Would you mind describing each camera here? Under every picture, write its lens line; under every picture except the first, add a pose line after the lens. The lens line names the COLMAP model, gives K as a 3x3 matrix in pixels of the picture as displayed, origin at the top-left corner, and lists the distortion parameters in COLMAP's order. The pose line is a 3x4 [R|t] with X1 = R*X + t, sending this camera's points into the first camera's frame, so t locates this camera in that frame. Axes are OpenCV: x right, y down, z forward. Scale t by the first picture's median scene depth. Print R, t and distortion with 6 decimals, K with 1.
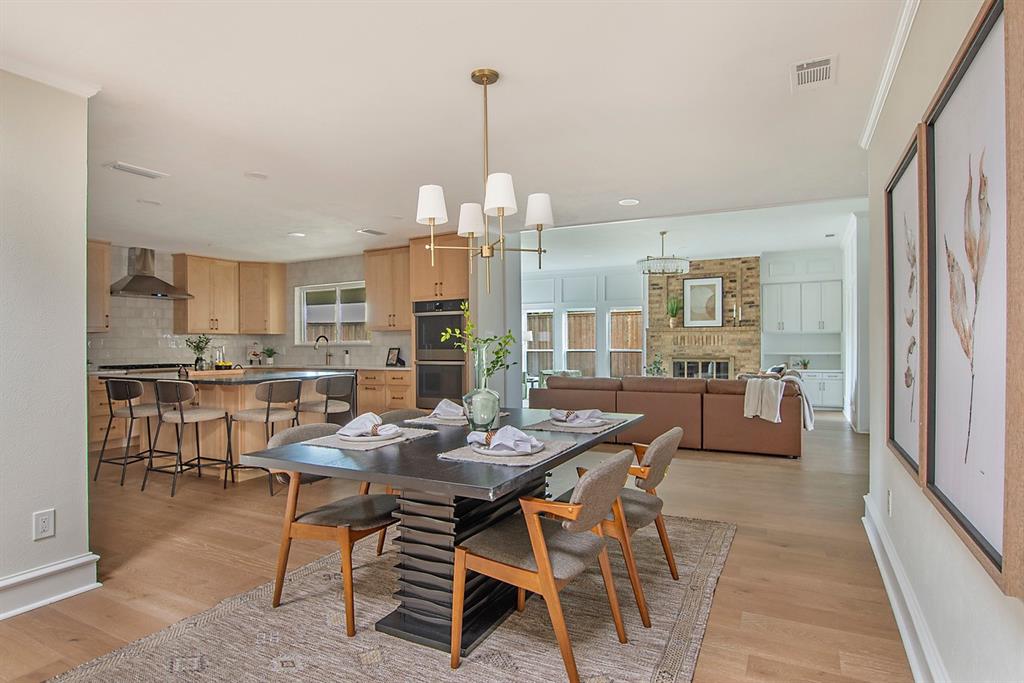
lens RADIAL K [[549.4, 0, 501.4], [0, 549.4, 344.7], [0, 0, 1]] dist [0.005243, 0.000232]
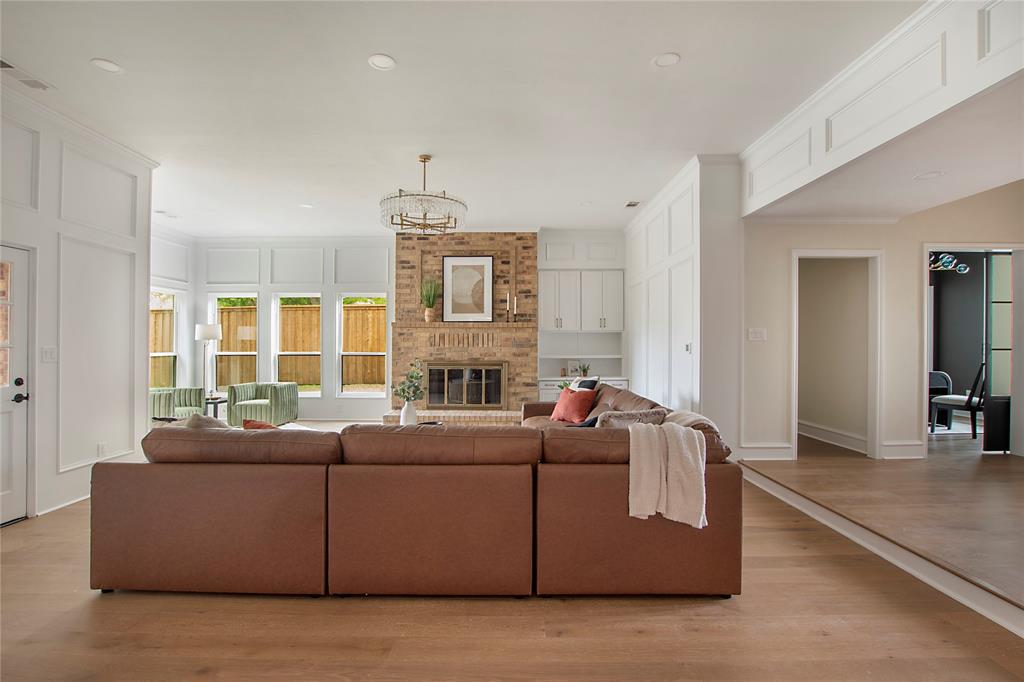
lens RADIAL K [[480.9, 0, 501.9], [0, 480.9, 342.7], [0, 0, 1]] dist [-0.038102, -0.000101]
pose [[0.880558, 0.004791, 0.473915, 0.101651], [-0.003174, 0.999986, -0.004212, -0.001874], [-0.473928, 0.002204, 0.880561, 0.416066]]
